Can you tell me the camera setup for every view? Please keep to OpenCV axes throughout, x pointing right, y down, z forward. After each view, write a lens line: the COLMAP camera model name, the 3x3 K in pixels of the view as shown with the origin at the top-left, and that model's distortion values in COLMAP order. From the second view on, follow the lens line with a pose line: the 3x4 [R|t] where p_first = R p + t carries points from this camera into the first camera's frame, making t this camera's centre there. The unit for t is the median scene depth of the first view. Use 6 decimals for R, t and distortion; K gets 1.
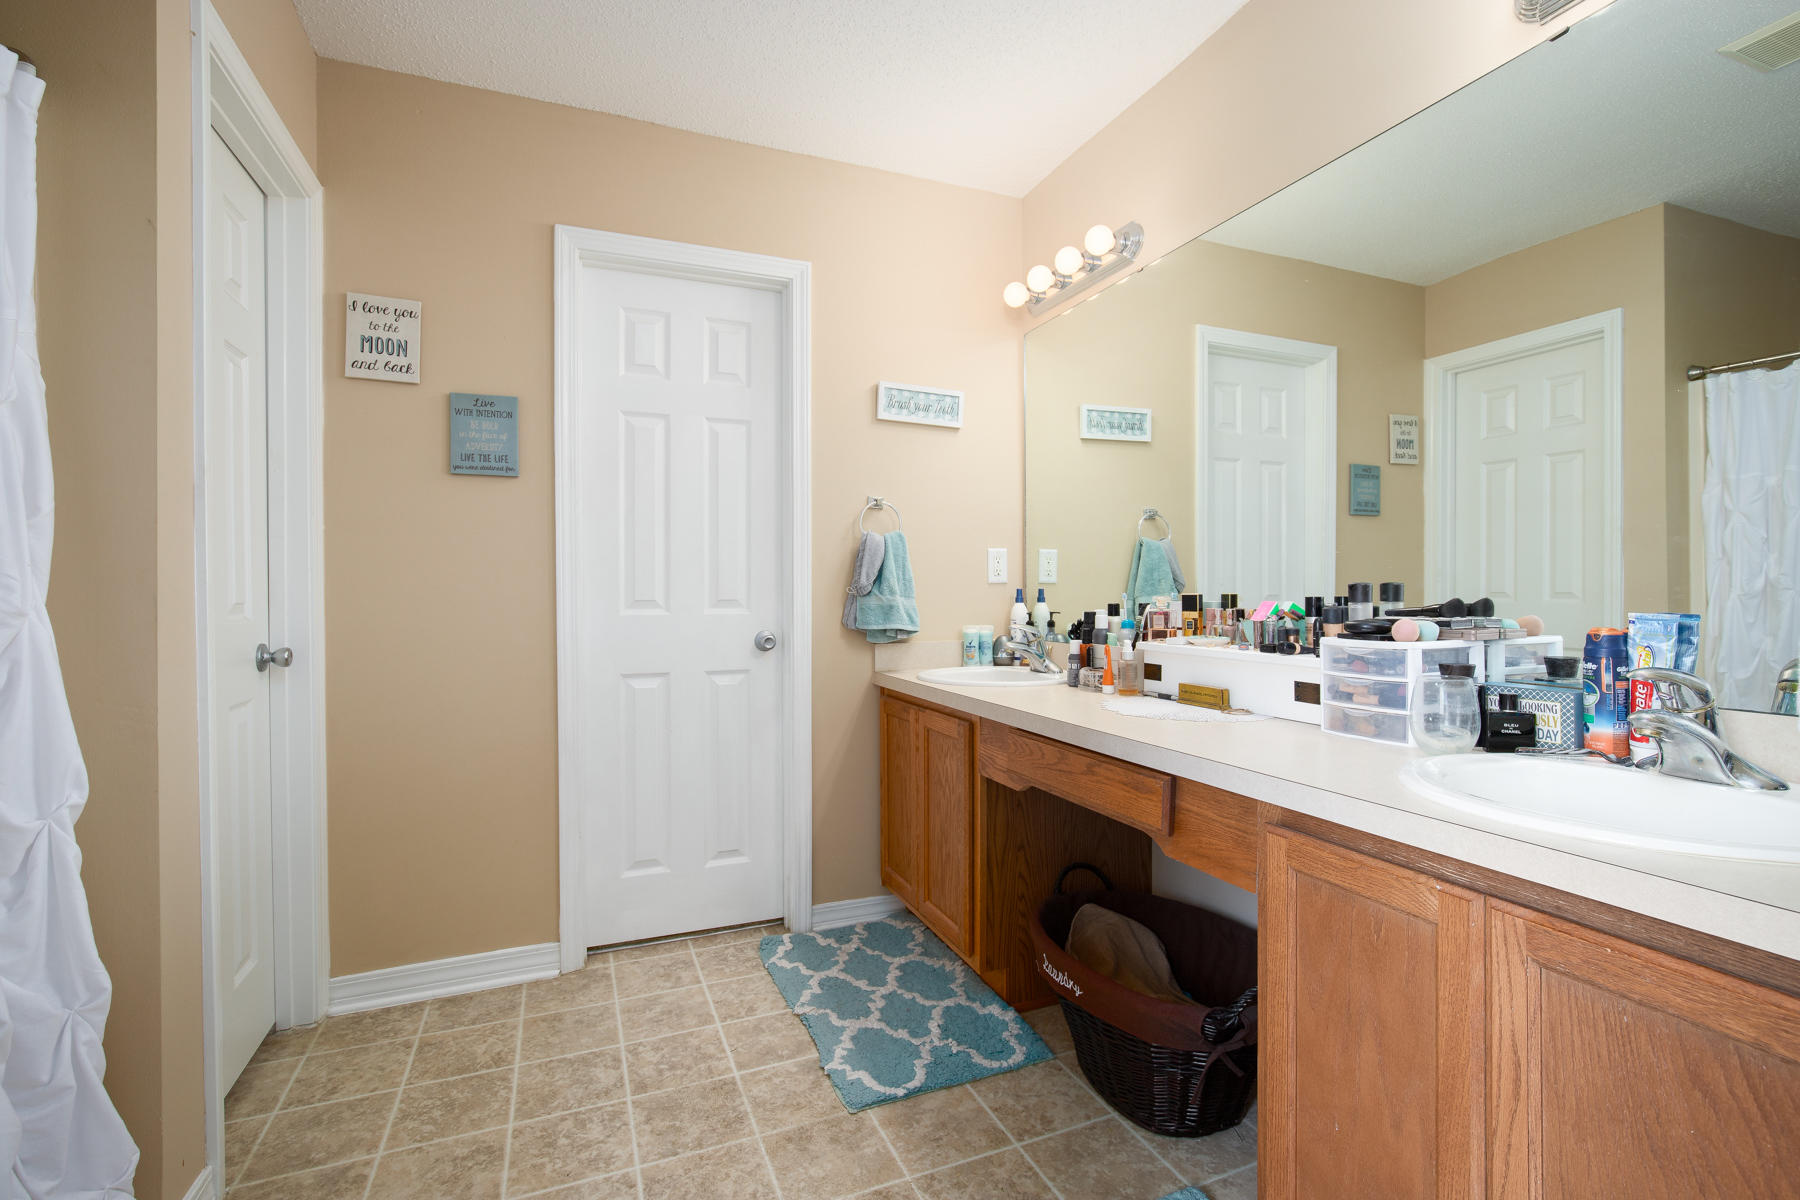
lens RADIAL K [[832.0, 0, 937.3], [0, 832.0, 591.5], [0, 0, 1]] dist [-0.022625, 0.005422]
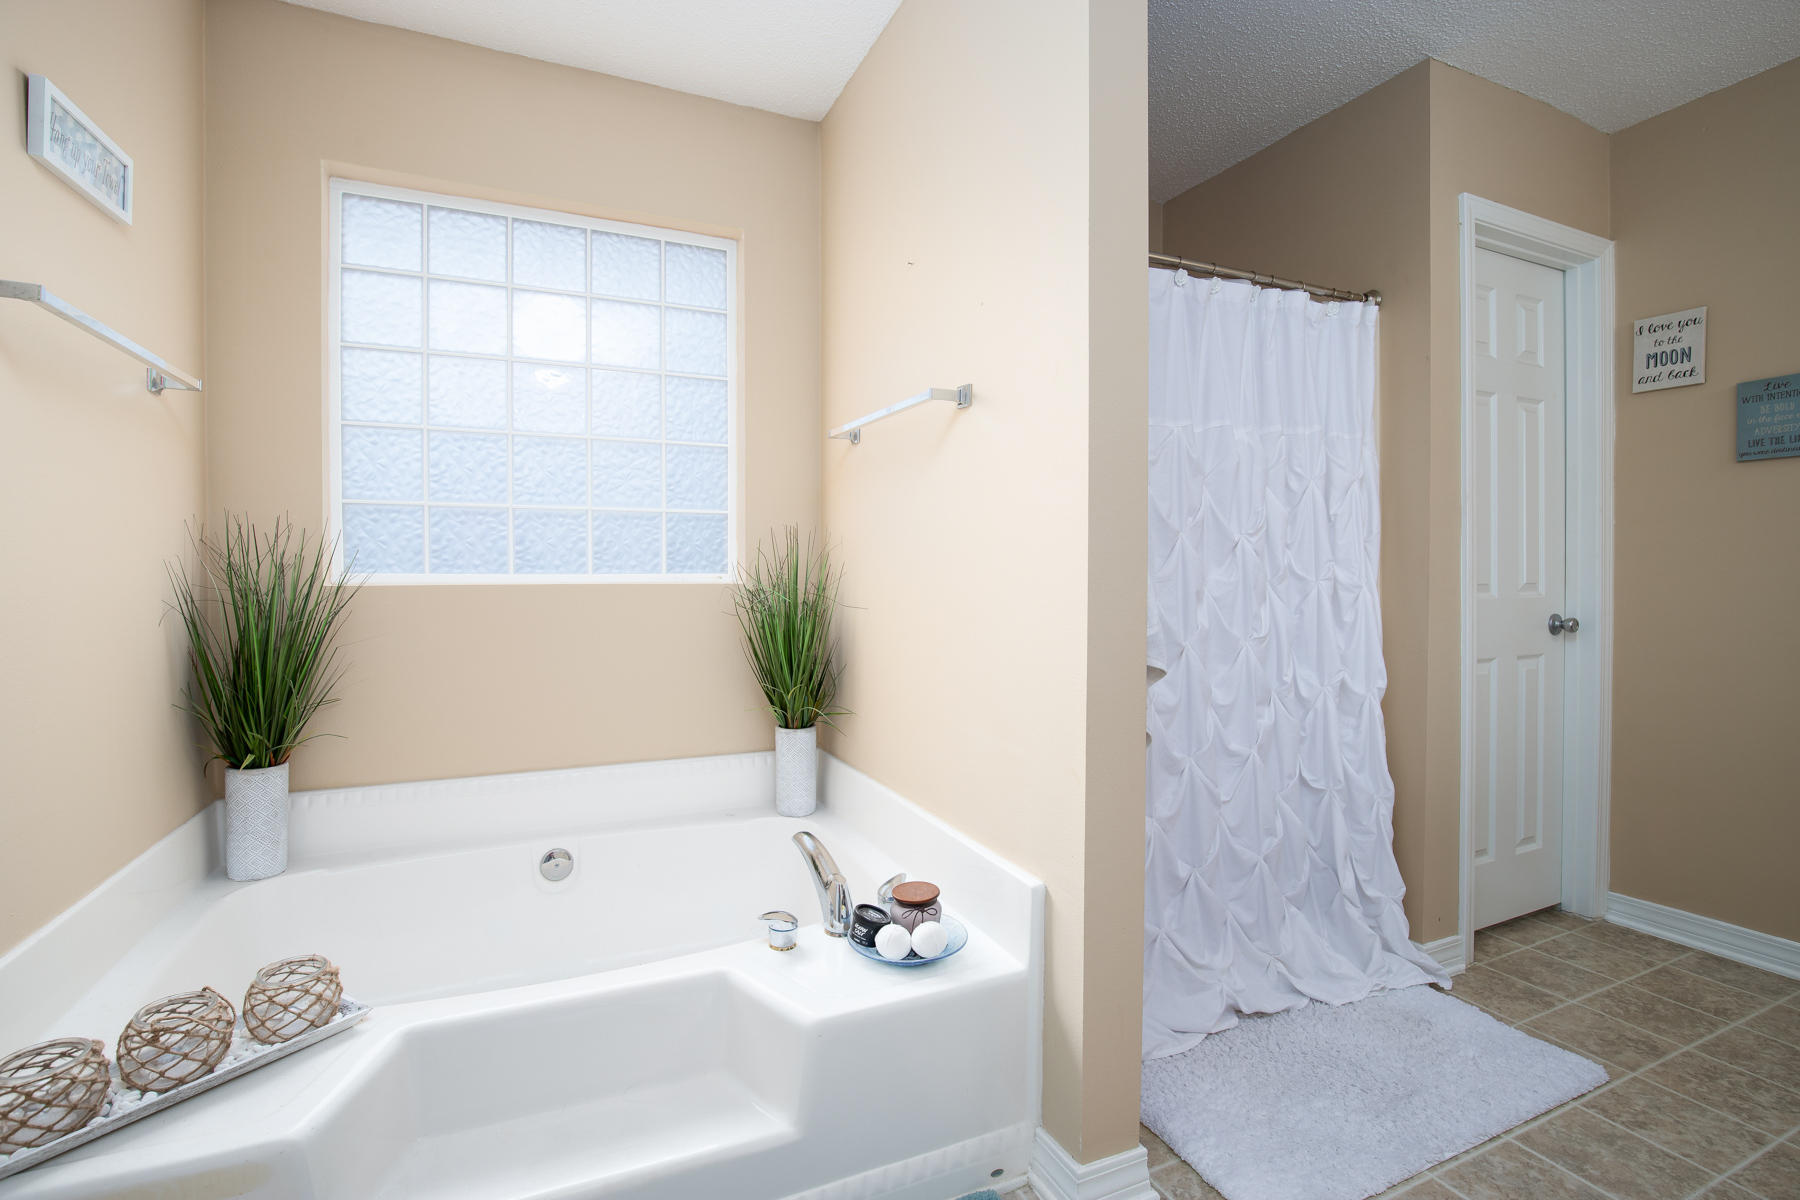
lens RADIAL K [[832.0, 0, 902.6], [0, 832.0, 588.4], [0, 0, 1]] dist [-0.022625, 0.005422]
pose [[0.028392, 0.018439, -0.999427, 0.439747], [0.000051, 0.999830, 0.018448, -0.002037], [0.999597, -0.000575, 0.028386, -0.086482]]
